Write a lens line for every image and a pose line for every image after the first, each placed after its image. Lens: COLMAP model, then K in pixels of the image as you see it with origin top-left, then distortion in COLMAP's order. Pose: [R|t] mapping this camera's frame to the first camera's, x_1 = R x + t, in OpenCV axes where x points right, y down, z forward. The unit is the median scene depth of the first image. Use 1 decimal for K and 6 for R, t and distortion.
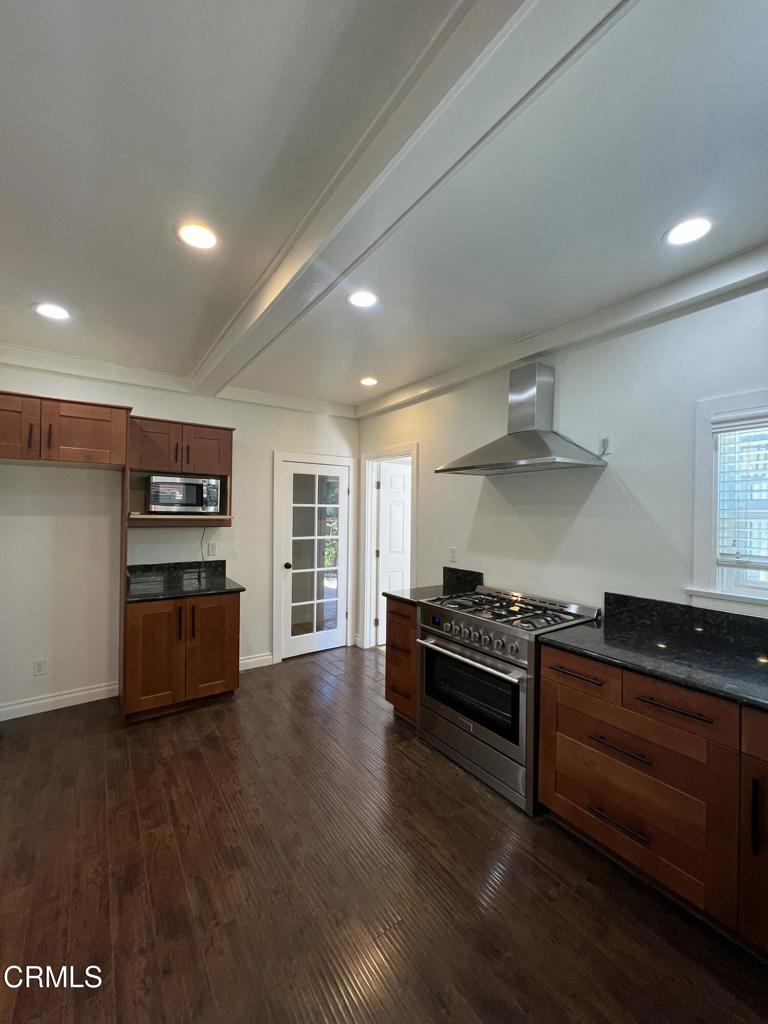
lens RADIAL K [[410.4, 0, 382.8], [0, 410.4, 510.1], [0, 0, 1]] dist [-0.000056, 0.000749]
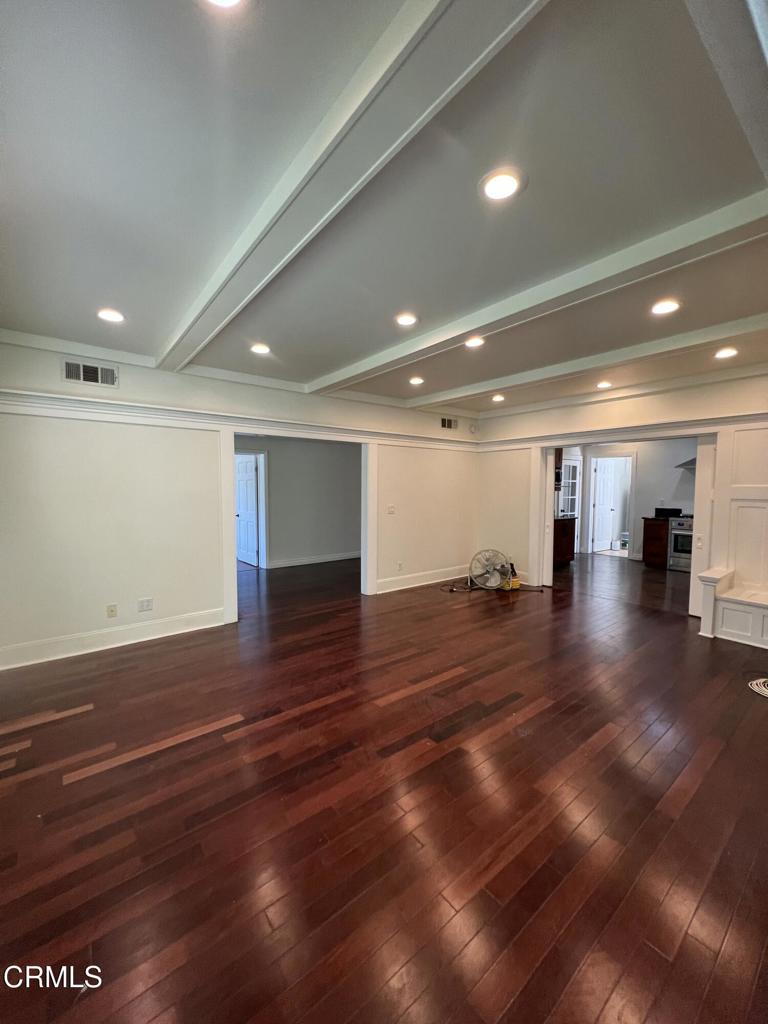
lens RADIAL K [[410.4, 0, 382.8], [0, 410.4, 510.1], [0, 0, 1]] dist [-0.000056, 0.000749]
pose [[0.998232, -0.011753, 0.058264, -2.347197], [0.008115, 0.998025, 0.062288, -0.002676], [-0.058881, -0.061705, 0.996356, -1.841385]]
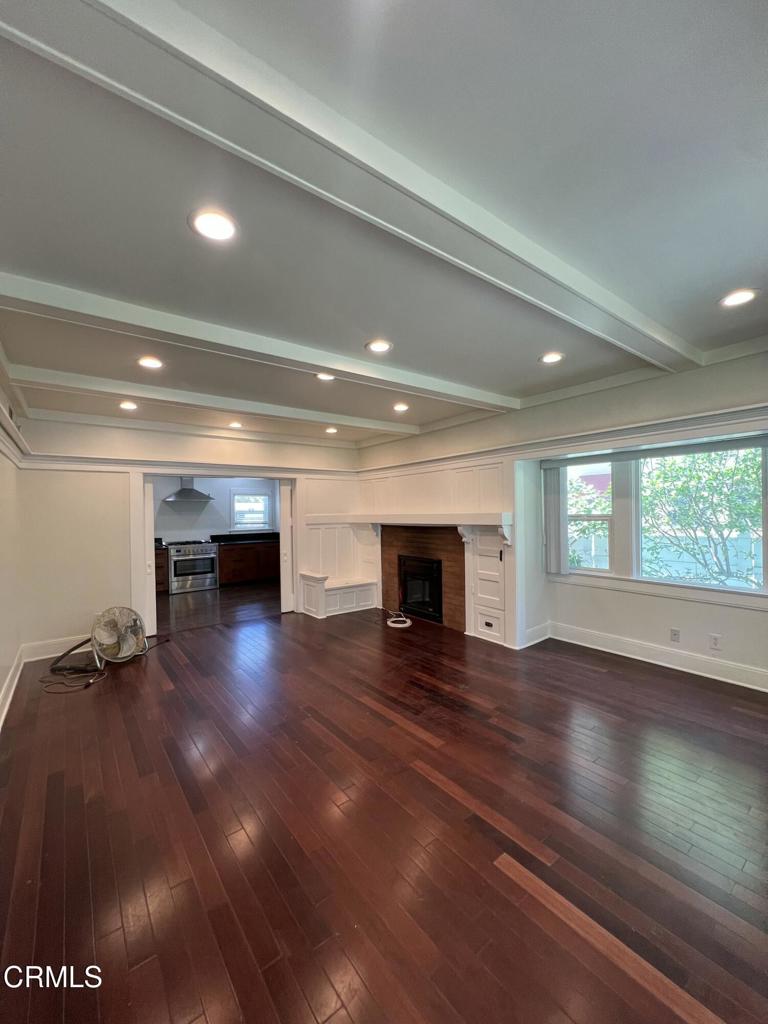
lens RADIAL K [[408.2, 0, 383.4], [0, 408.2, 512.0], [0, 0, 1]] dist [-0.000508, -0.000176]
pose [[-0.039157, -0.010346, 0.999180, -3.458976], [0.013890, 0.999844, 0.010897, -0.028807], [-0.999137, 0.014305, -0.039007, -0.446374]]
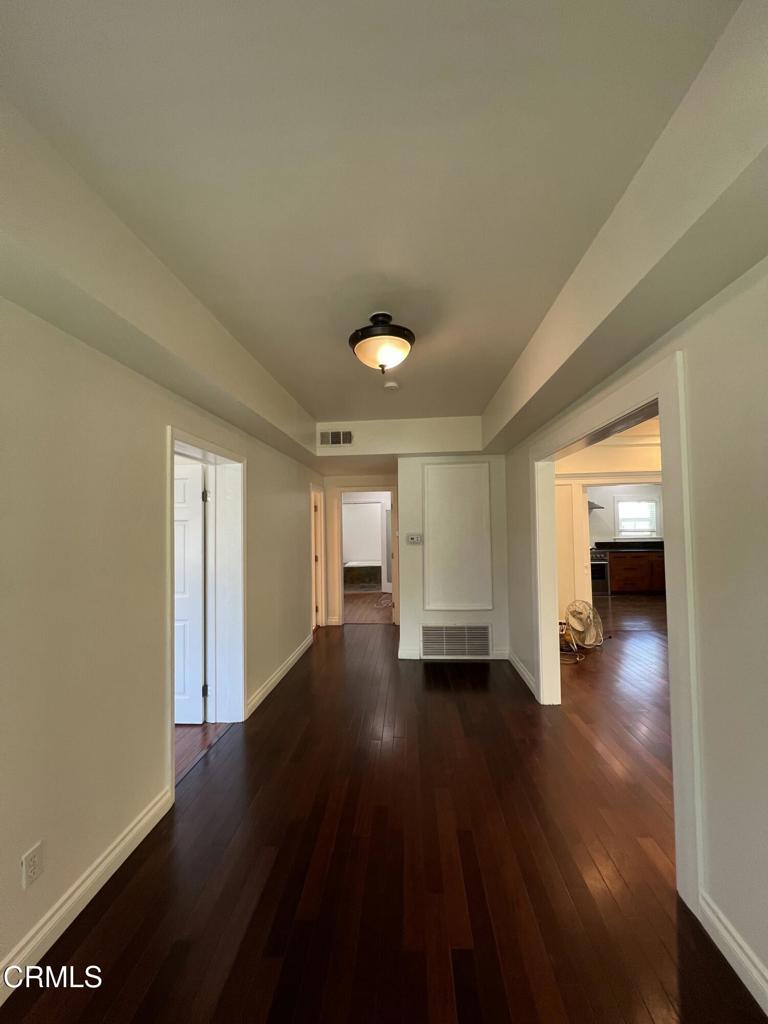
lens RADIAL K [[410.4, 0, 382.8], [0, 410.4, 510.1], [0, 0, 1]] dist [-0.000056, 0.000749]
pose [[0.632398, 0.008183, 0.774601, -3.922895], [0.019021, 0.999479, -0.026088, -0.034010], [-0.774410, 0.031231, 0.631912, 0.131107]]
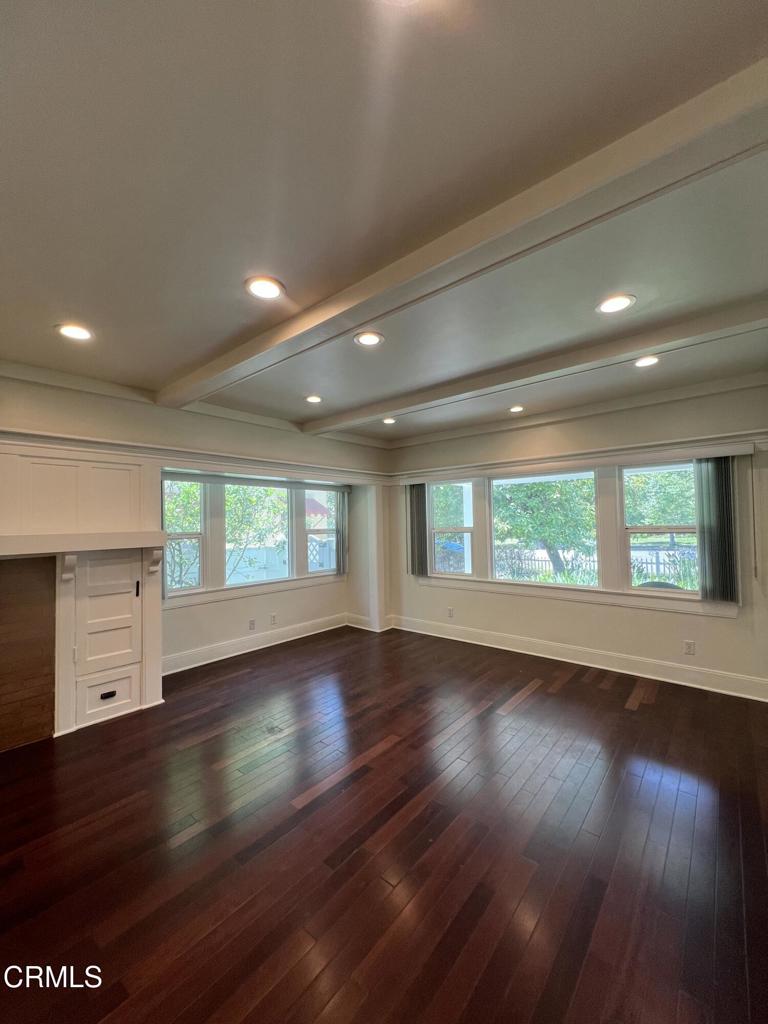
lens RADIAL K [[410.4, 0, 382.8], [0, 410.4, 510.1], [0, 0, 1]] dist [-0.000056, 0.000749]
pose [[-0.969175, 0.000595, -0.246372, -1.941233], [0.009099, 0.999401, -0.033379, -0.013416], [0.246205, -0.034592, -0.968600, 0.615678]]
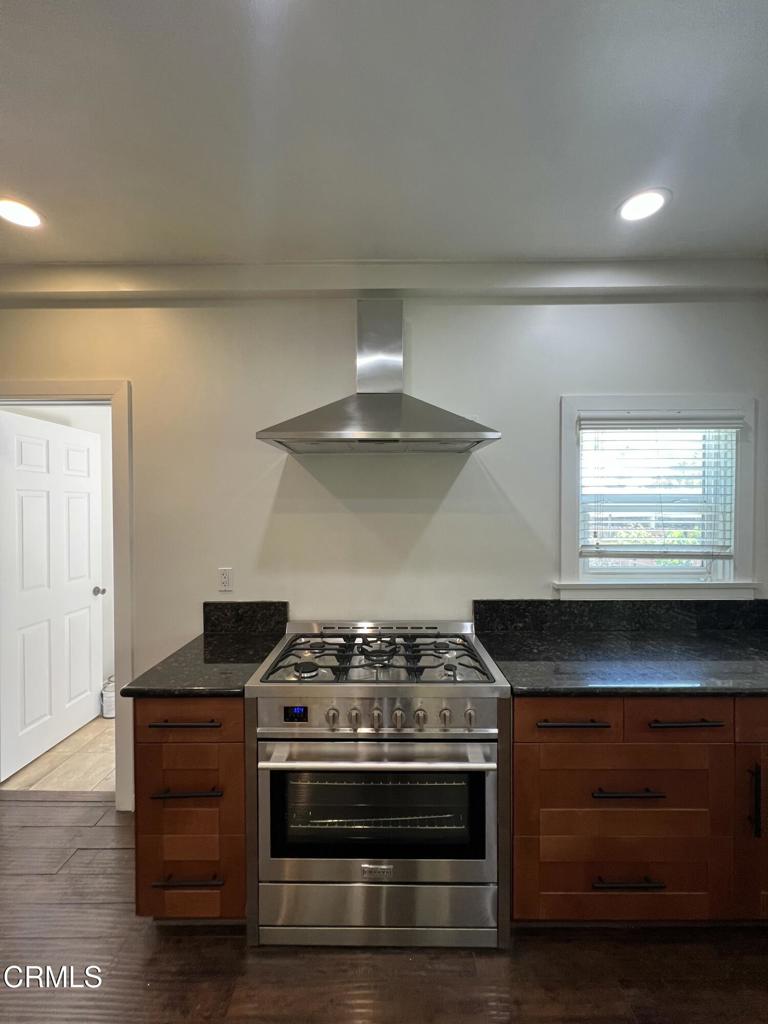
lens RADIAL K [[408.2, 0, 383.4], [0, 408.2, 512.0], [0, 0, 1]] dist [-0.000508, -0.000176]
pose [[0.576635, -0.022345, 0.816697, -0.280490], [0.006128, 0.999716, 0.023025, -0.005609], [-0.816979, -0.008272, 0.576608, 0.723349]]
